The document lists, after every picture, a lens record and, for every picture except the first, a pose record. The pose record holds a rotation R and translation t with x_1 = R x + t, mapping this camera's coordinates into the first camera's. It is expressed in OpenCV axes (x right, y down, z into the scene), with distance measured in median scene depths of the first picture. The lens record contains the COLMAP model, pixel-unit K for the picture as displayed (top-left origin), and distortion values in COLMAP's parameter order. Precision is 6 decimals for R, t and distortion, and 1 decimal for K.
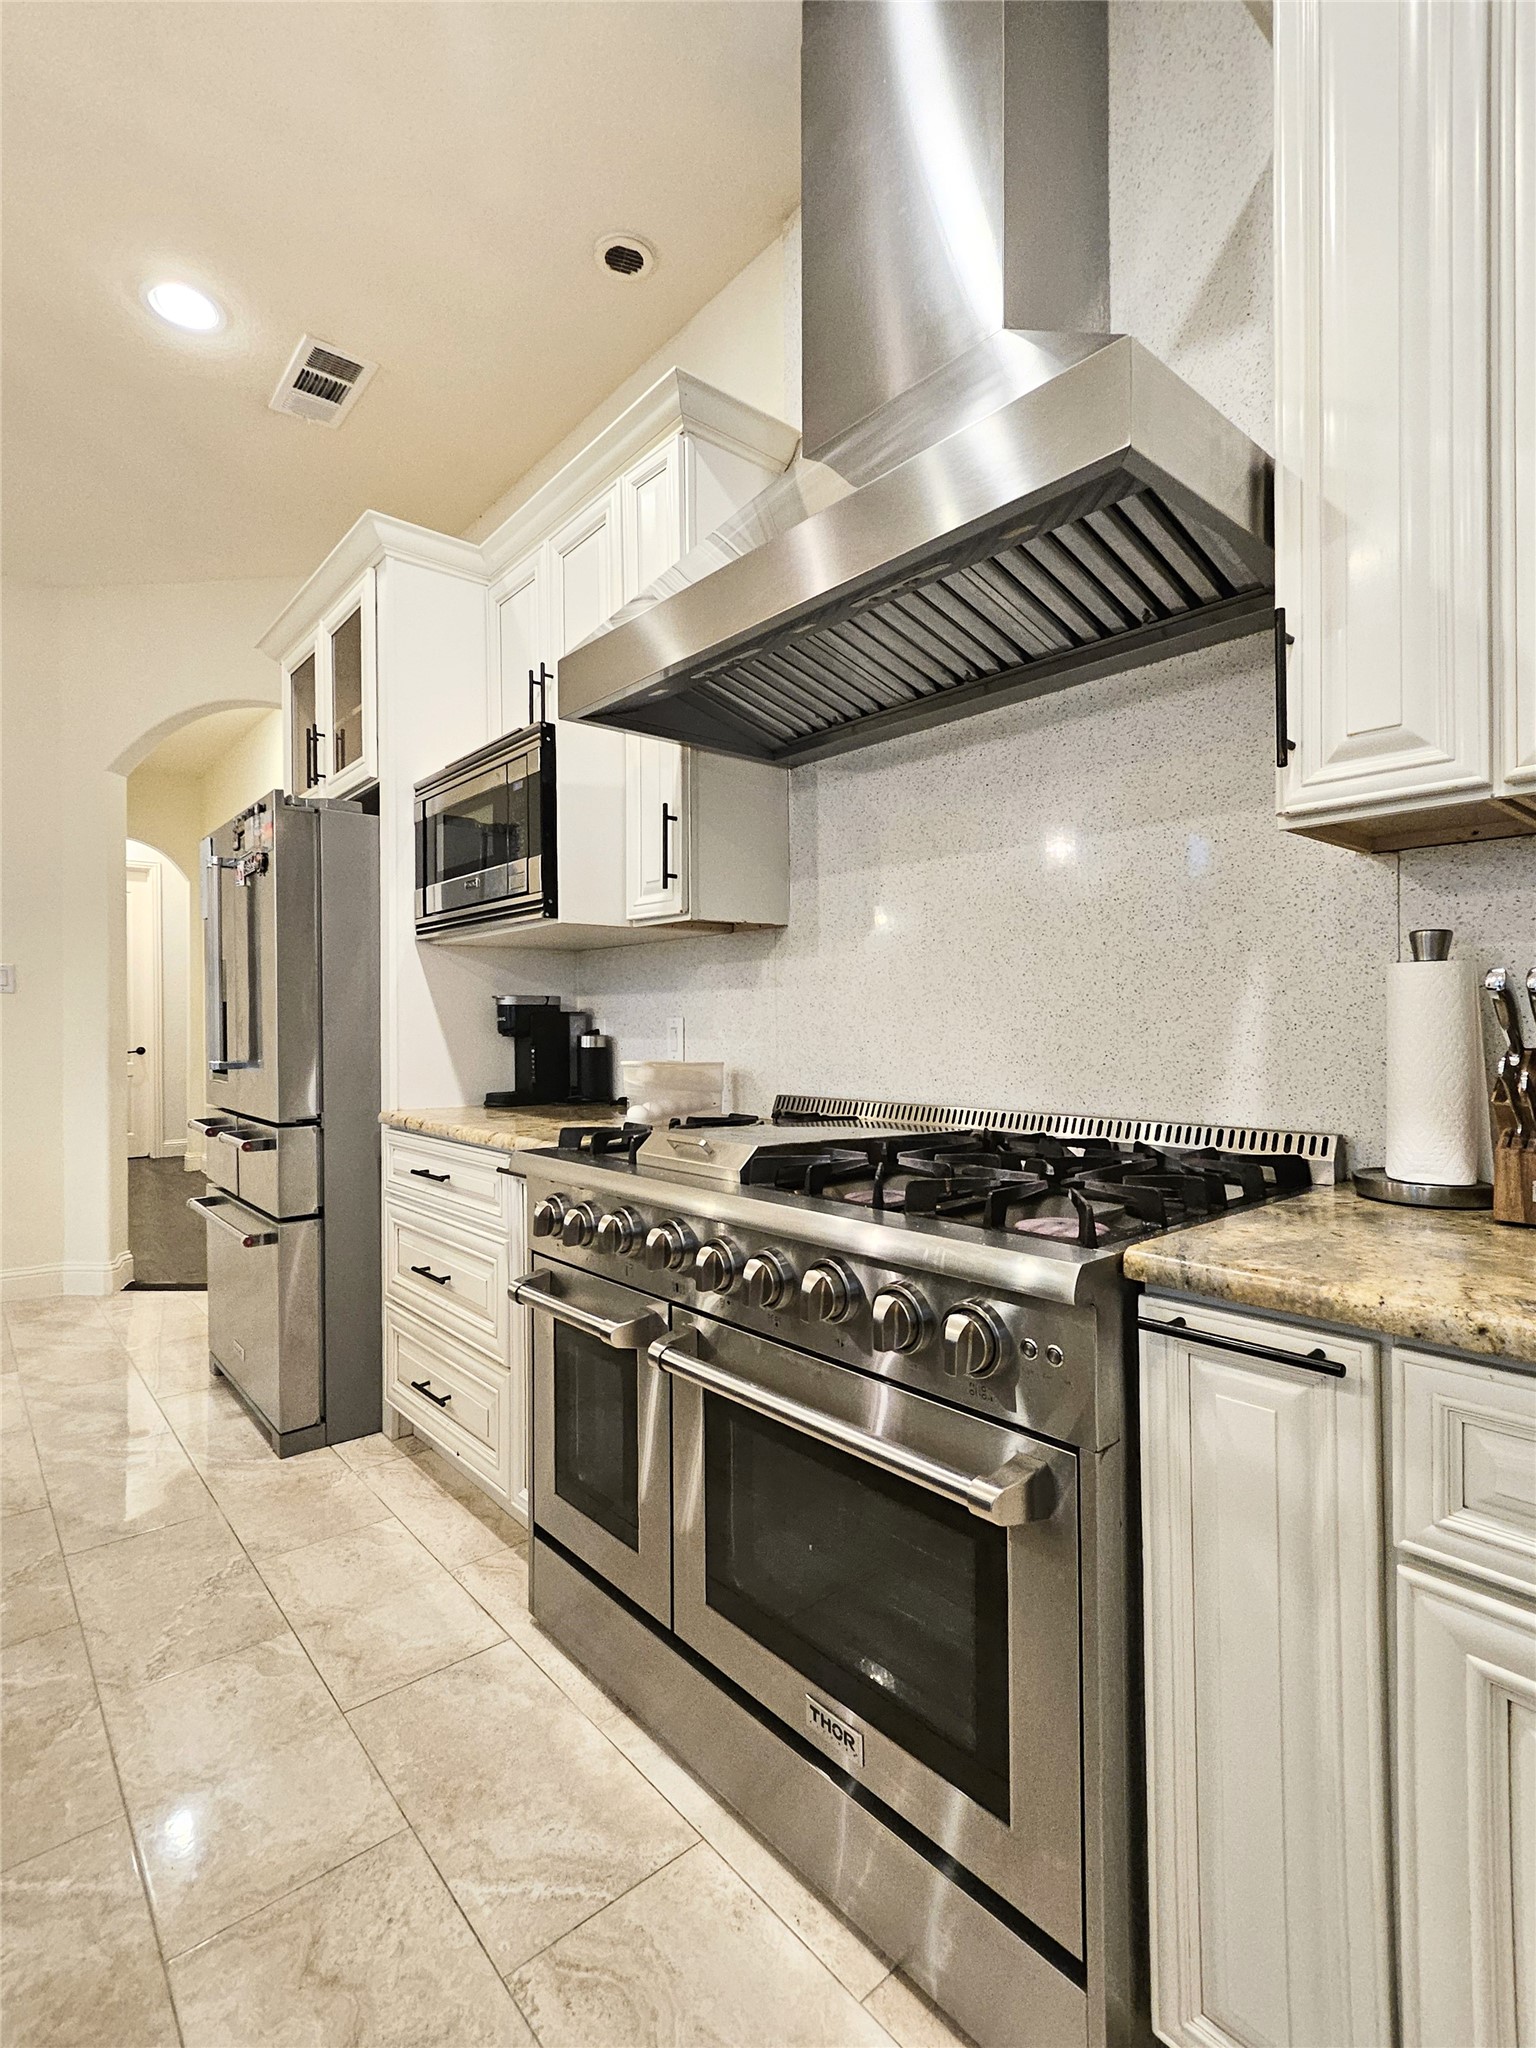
lens RADIAL K [[975.7, 0, 769.1], [0, 975.7, 1020.7], [0, 0, 1]] dist [-0.001901, -0.000091]
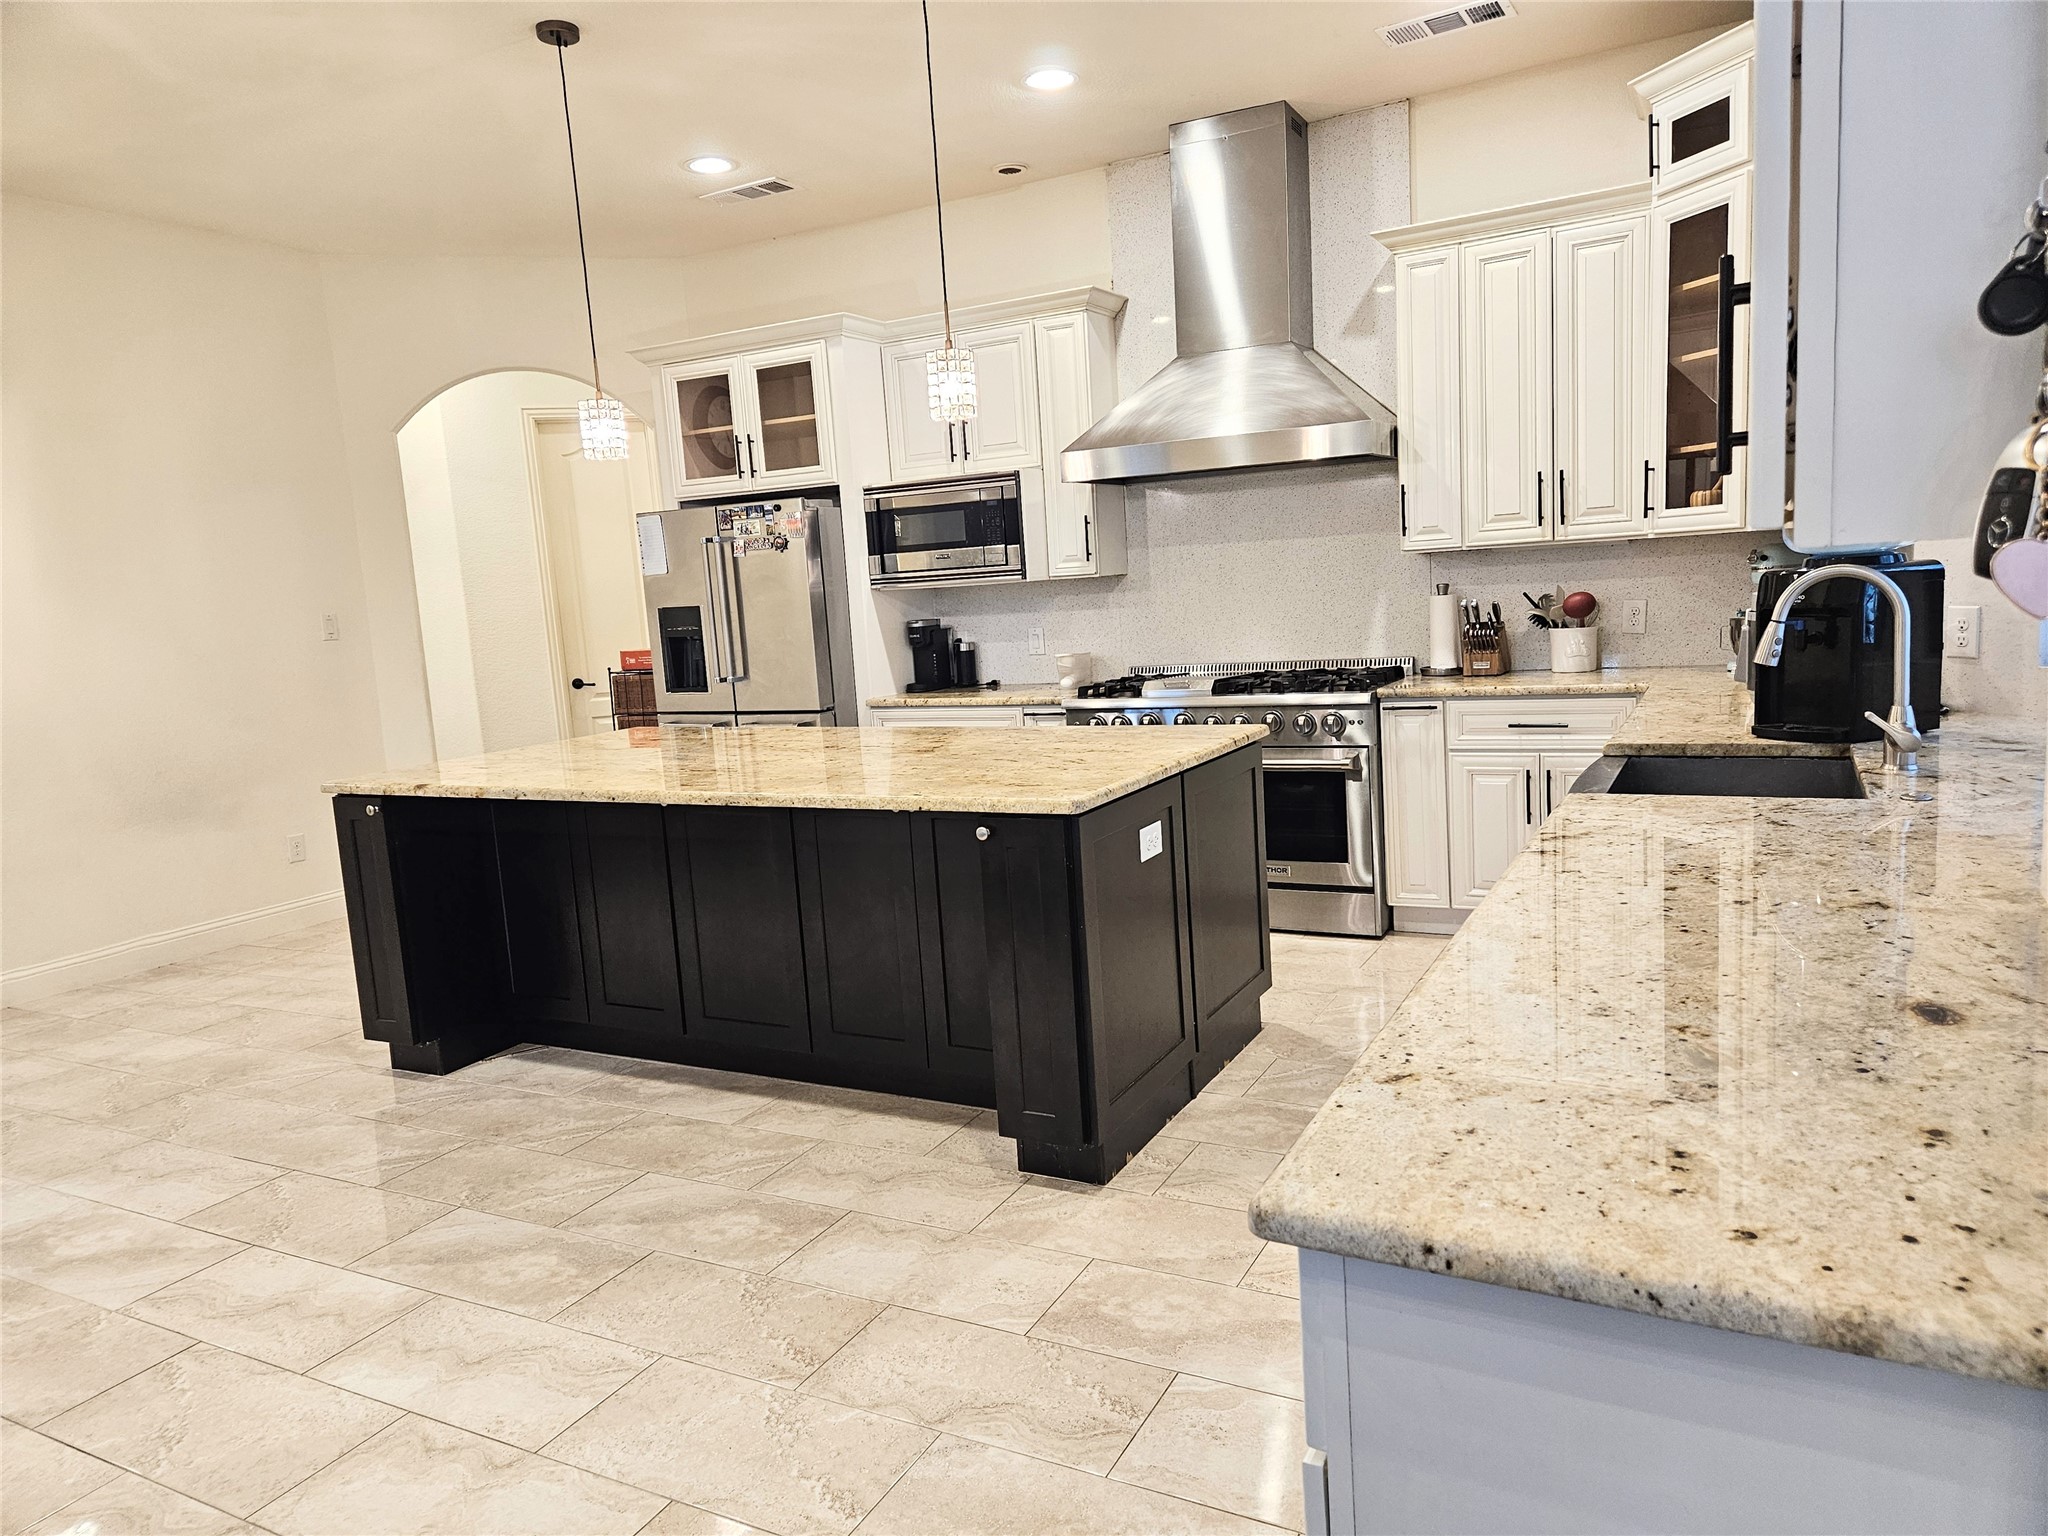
lens RADIAL K [[1364.1, 0, 1027.5], [0, 1364.1, 761.0], [0, 0, 1]] dist [0.027437, -0.000942]
pose [[0.932192, -0.098205, 0.348389, -1.653061], [0.057039, 0.990321, 0.126534, -0.131025], [-0.357443, -0.098082, 0.928770, -2.037182]]
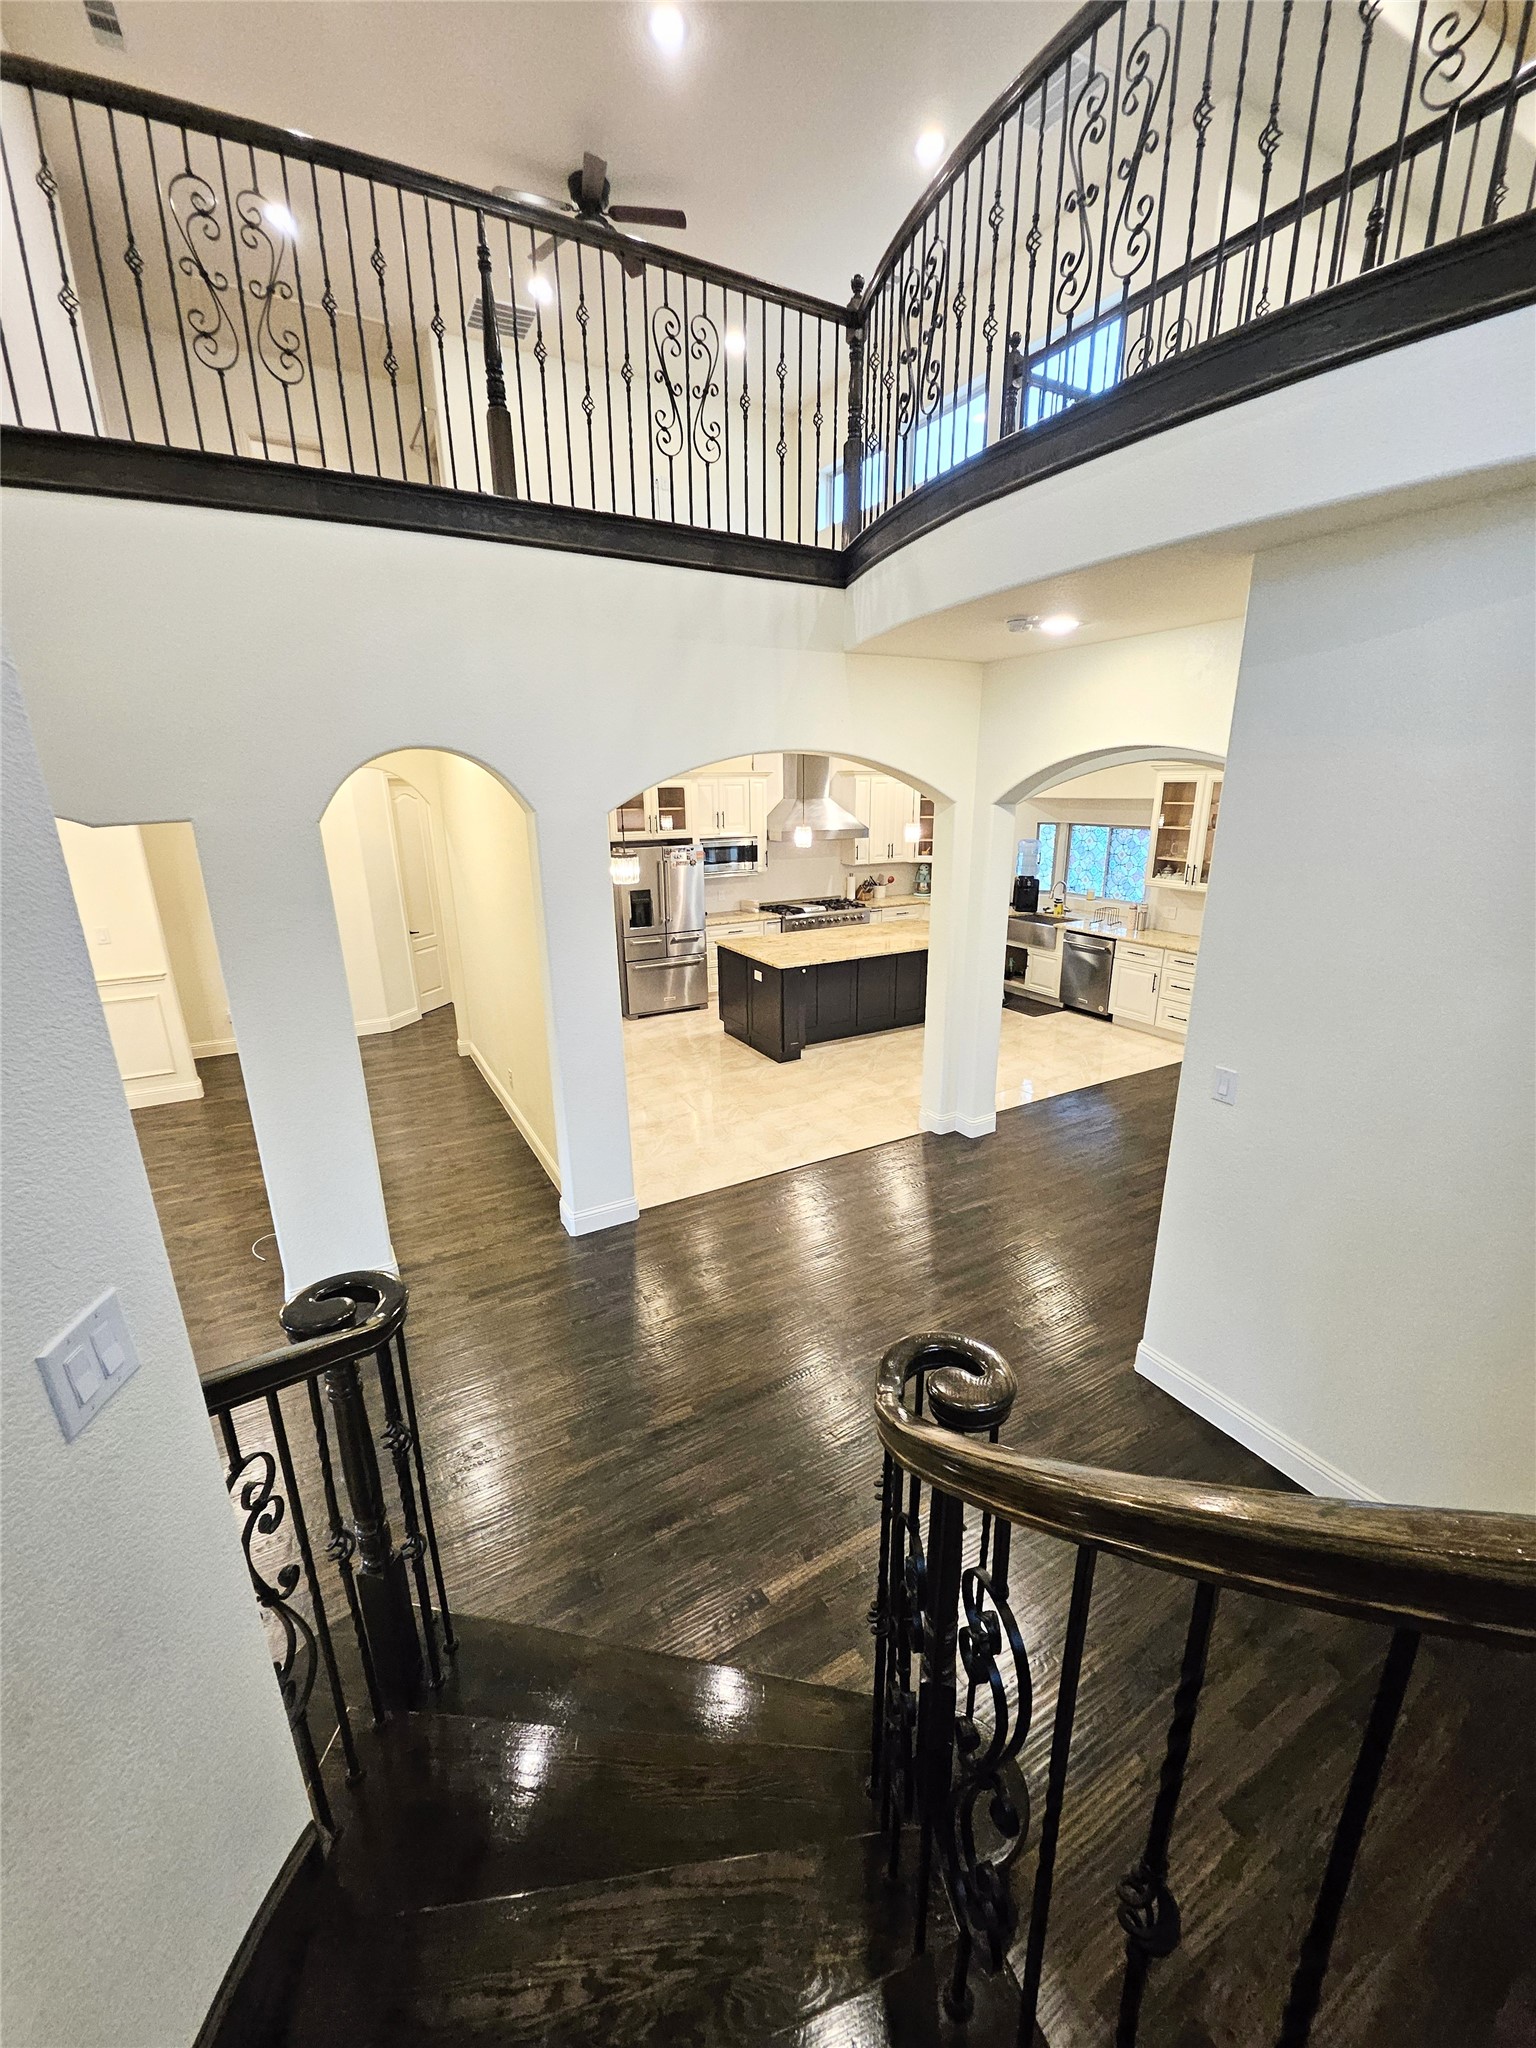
lens RADIAL K [[808.7, 0, 773.7], [0, 808.7, 1028.6], [0, 0, 1]] dist [0.003041, -0.000680]
pose [[0.182891, -0.276794, 0.943364, -6.329808], [0.011296, 0.960077, 0.279508, -0.733221], [-0.983068, -0.040464, 0.178716, 0.177141]]
